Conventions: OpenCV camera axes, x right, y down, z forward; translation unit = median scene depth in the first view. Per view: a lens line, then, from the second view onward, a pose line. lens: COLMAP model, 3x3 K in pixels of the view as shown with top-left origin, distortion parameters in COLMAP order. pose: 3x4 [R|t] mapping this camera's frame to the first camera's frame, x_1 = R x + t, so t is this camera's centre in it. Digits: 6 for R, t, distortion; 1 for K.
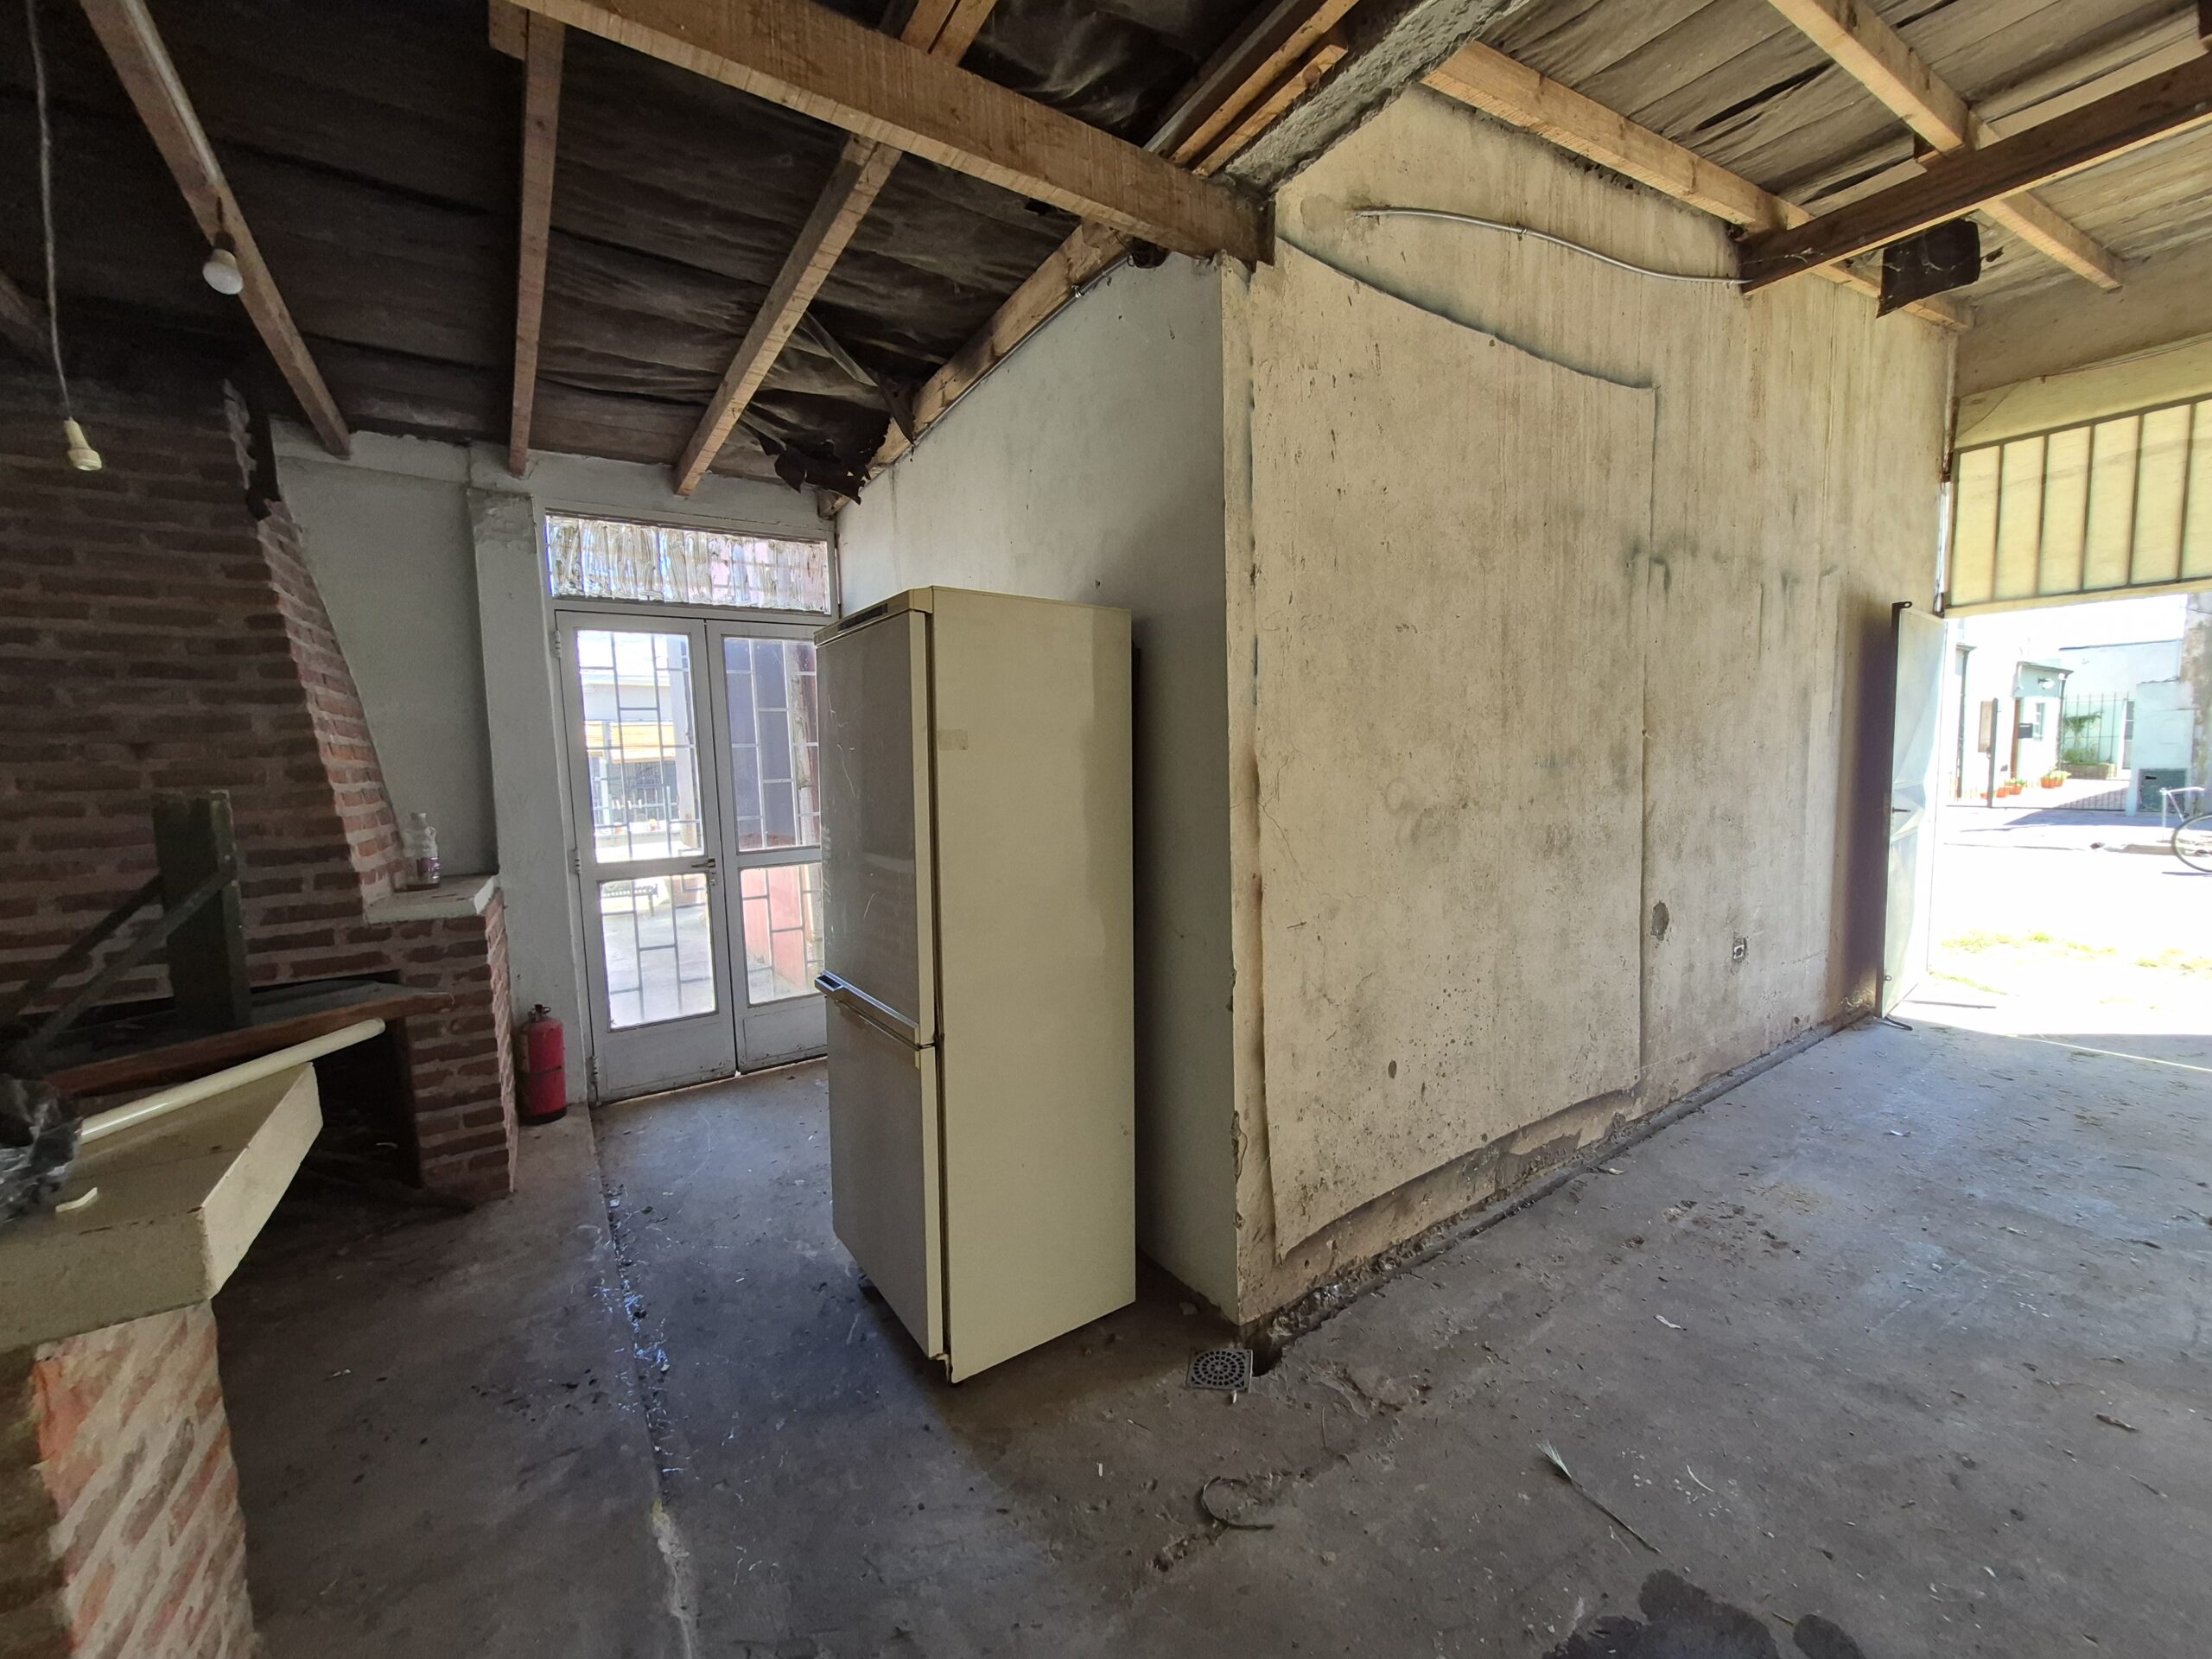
lens RADIAL K [[871.2, 0, 1098.5], [0, 871.2, 829.7], [0, 0, 1]] dist [0.000008, -0.000056]
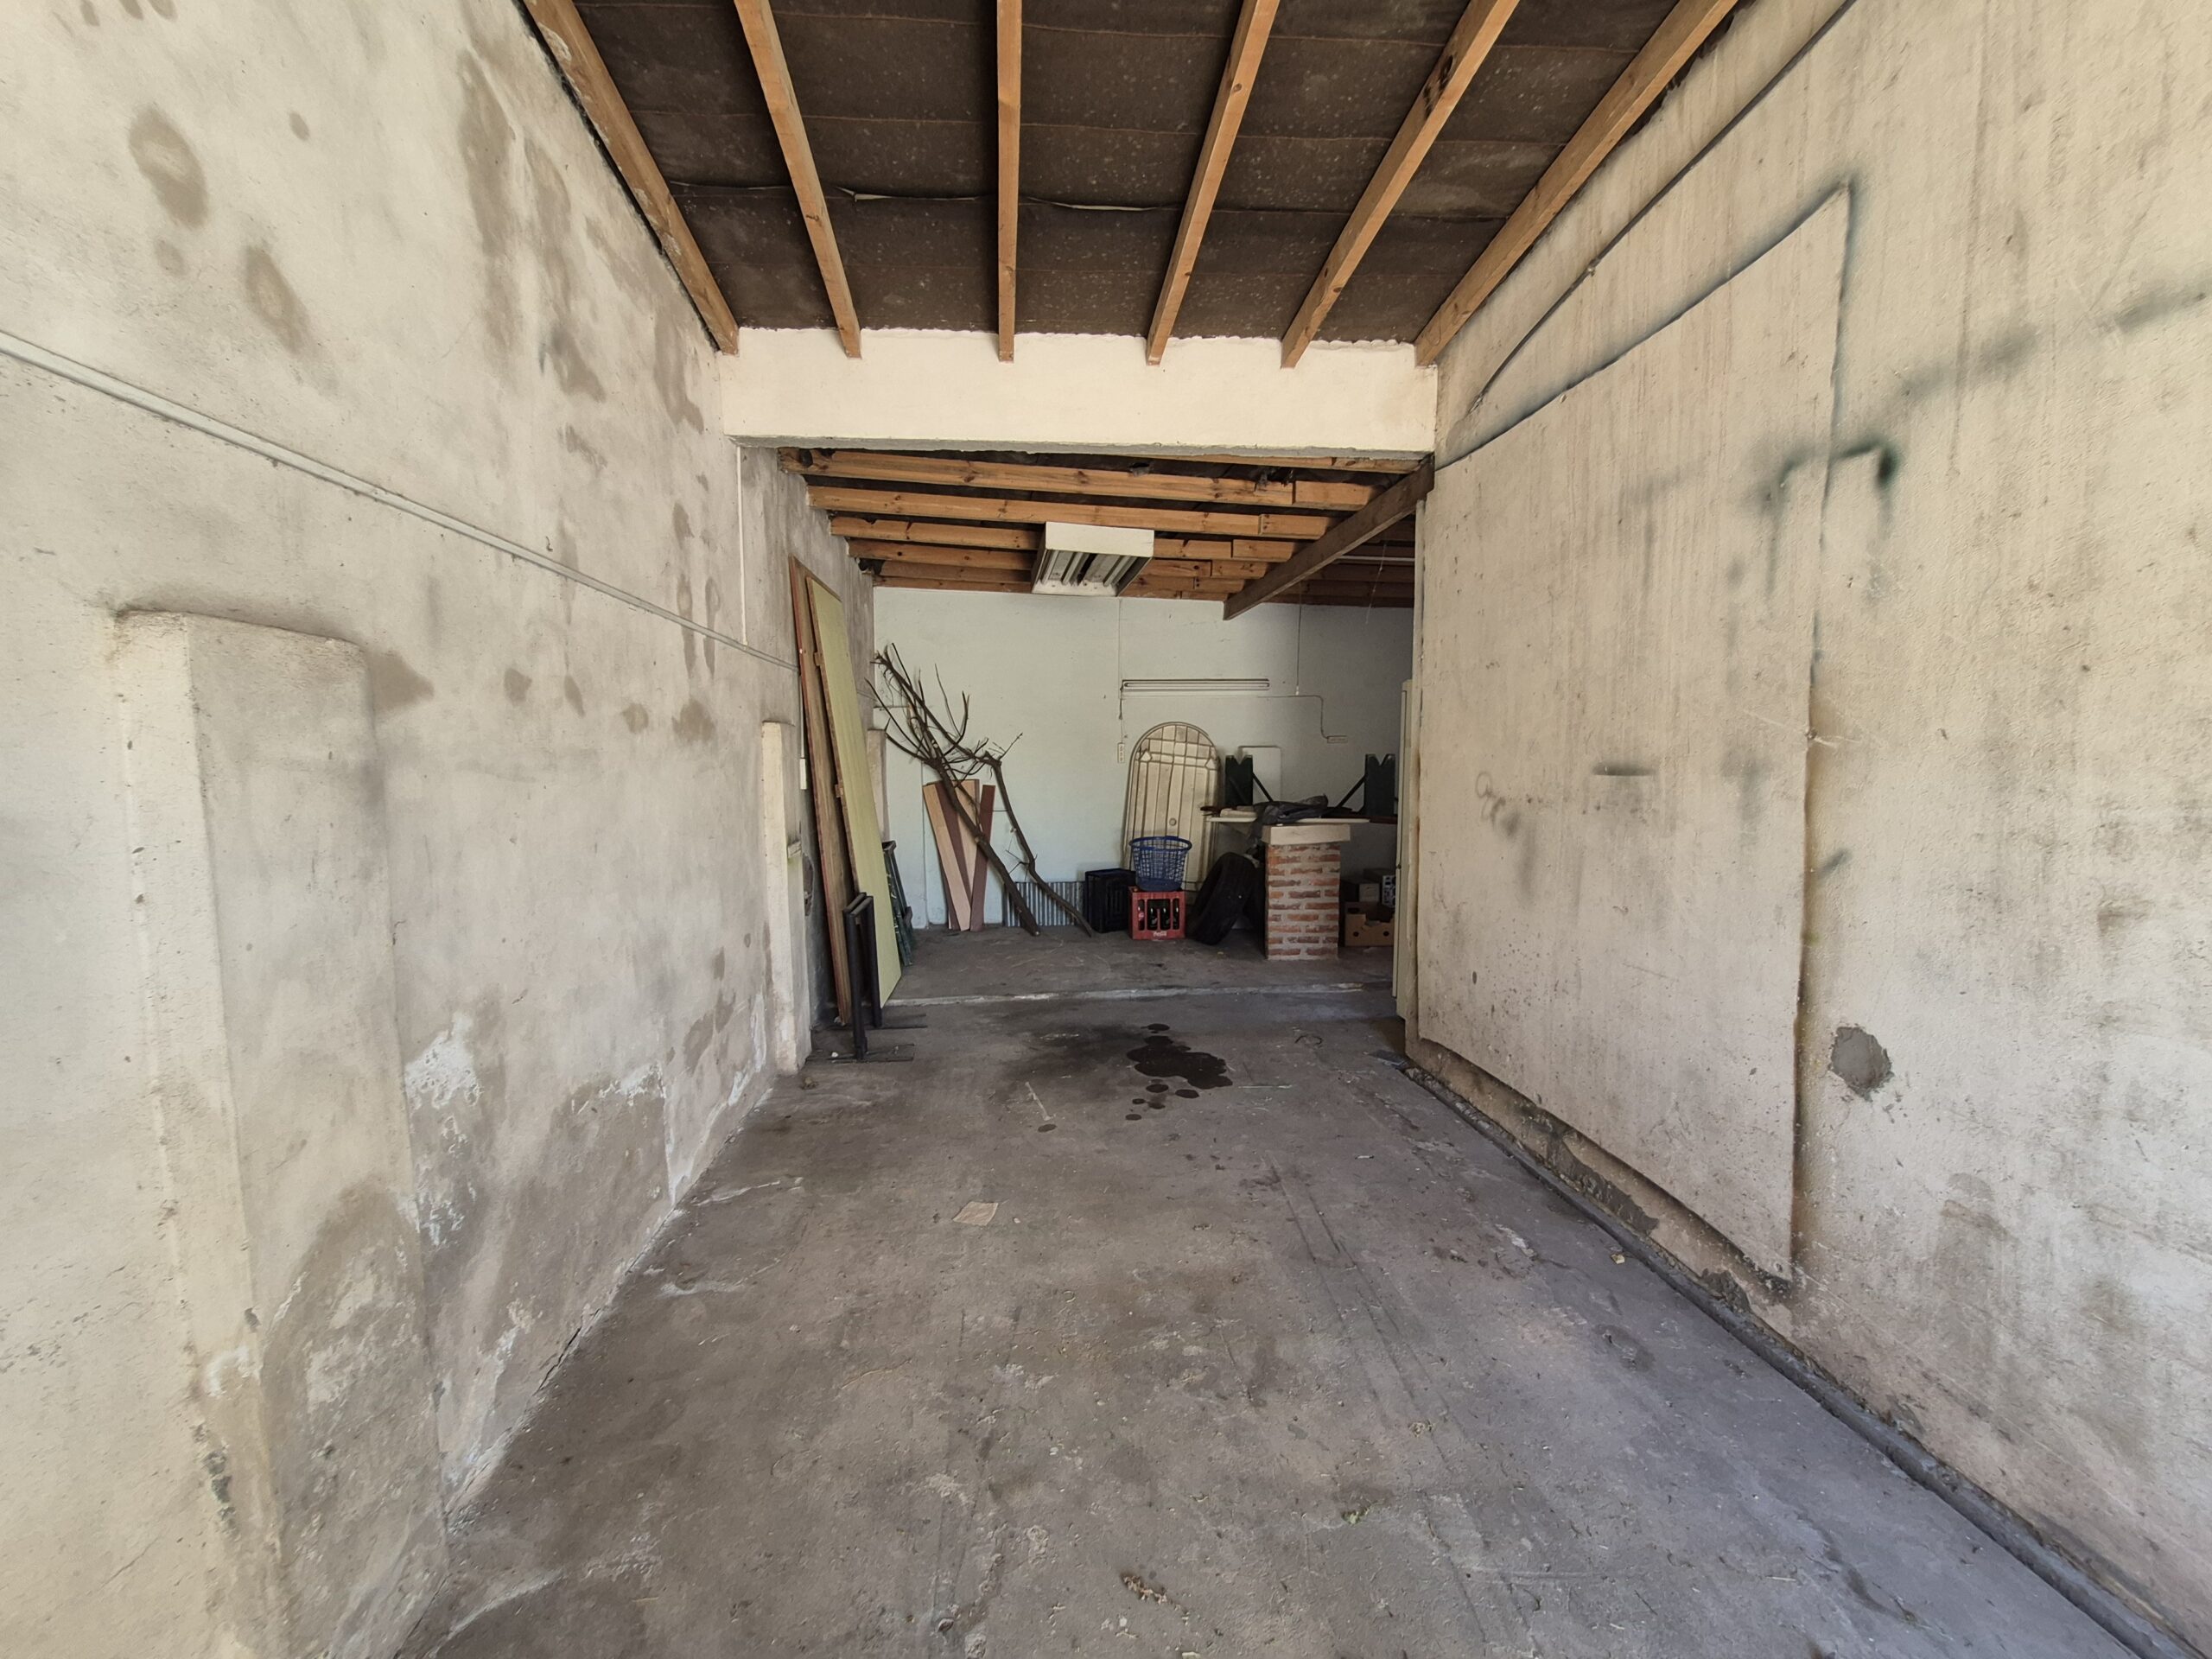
lens RADIAL K [[871.2, 0, 1104.6], [0, 871.2, 838.5], [0, 0, 1]] dist [0.000008, -0.000056]
pose [[-0.461276, 0.113768, -0.879932, 1.648281], [-0.057732, 0.985795, 0.157719, -0.123415], [0.885376, 0.123552, -0.448156, 0.961072]]
